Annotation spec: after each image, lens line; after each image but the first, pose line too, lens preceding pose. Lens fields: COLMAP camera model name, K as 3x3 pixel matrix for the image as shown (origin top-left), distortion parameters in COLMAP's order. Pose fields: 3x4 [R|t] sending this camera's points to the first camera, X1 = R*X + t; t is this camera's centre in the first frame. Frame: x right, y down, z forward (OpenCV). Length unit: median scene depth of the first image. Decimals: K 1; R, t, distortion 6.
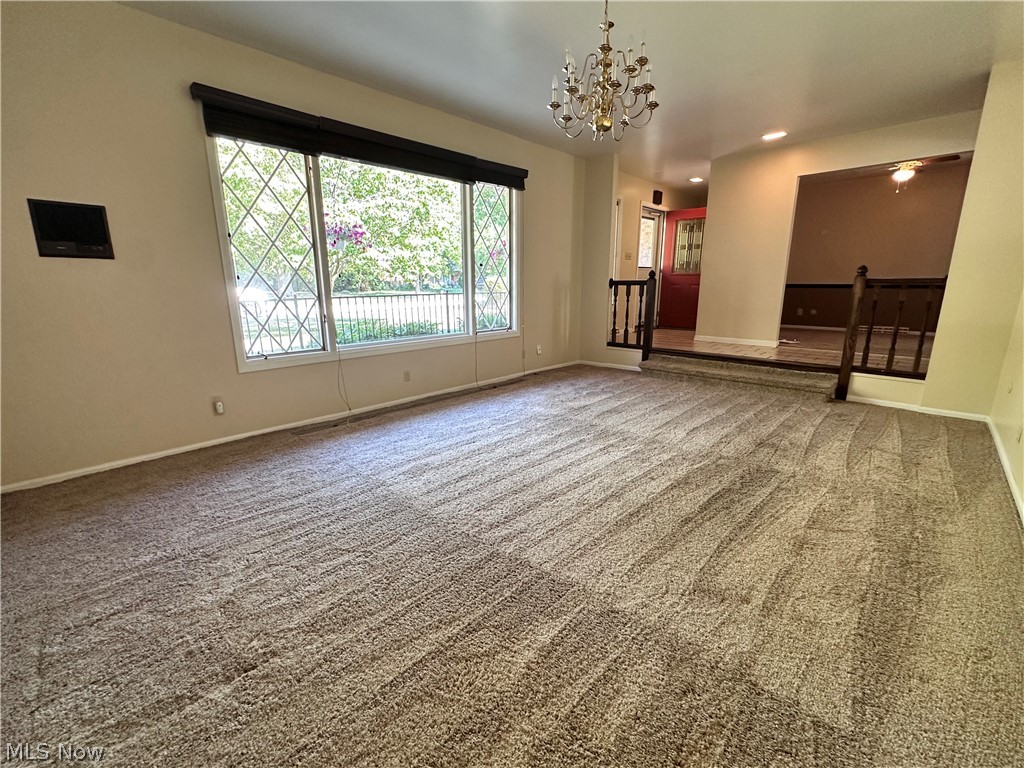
lens RADIAL K [[430.4, 0, 512.0], [0, 430.4, 384.0], [0, 0, 1]] dist [0.000169, -0.000062]
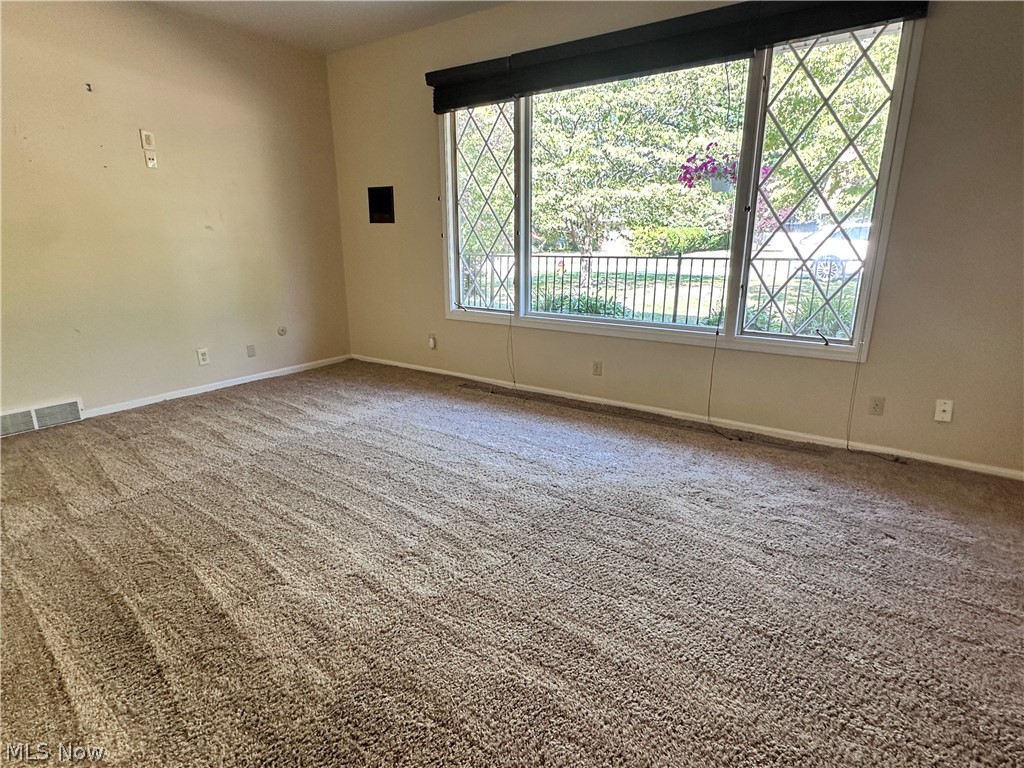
lens RADIAL K [[545.1, 0, 512.0], [0, 545.1, 384.0], [0, 0, 1]] dist [-0.027116, -0.000426]
pose [[0.161583, 0.267196, -0.949998, 0.742198], [-0.218748, 0.948399, 0.229540, -0.207493], [0.962310, 0.170720, 0.211694, 0.800108]]
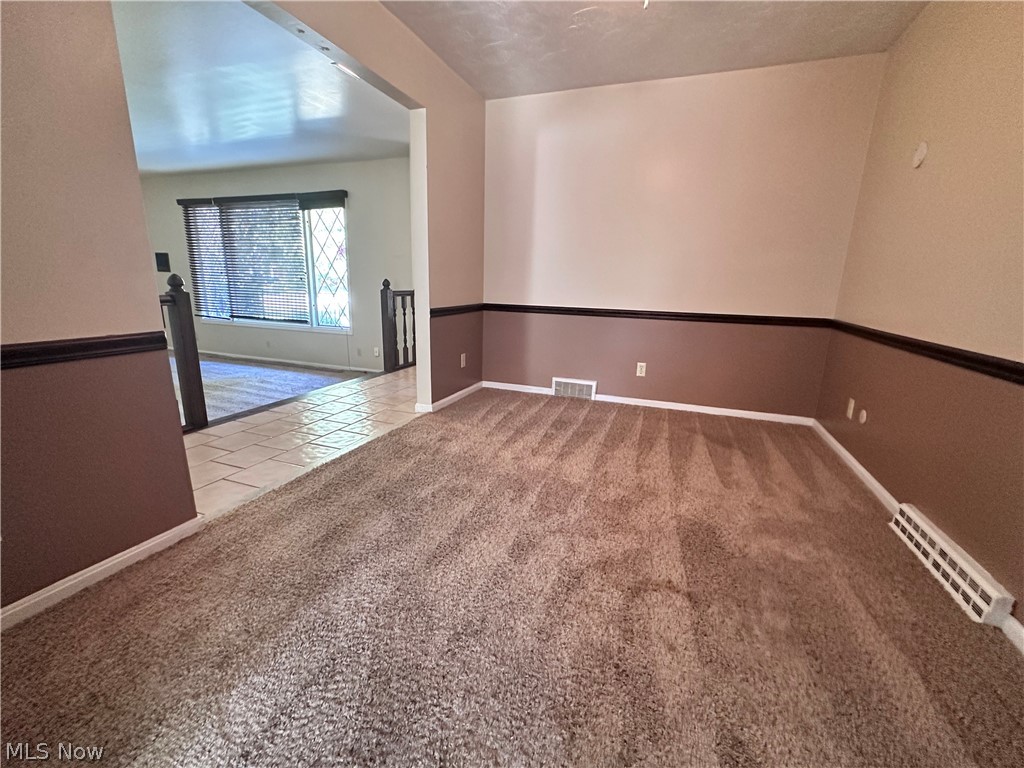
lens RADIAL K [[430.4, 0, 512.0], [0, 430.4, 384.0], [0, 0, 1]] dist [0.000169, -0.000062]
pose [[0.399305, 0.224639, -0.888872, 1.831488], [-0.237782, 0.961718, 0.136230, -0.362338], [0.885446, 0.156961, 0.437434, 1.343641]]
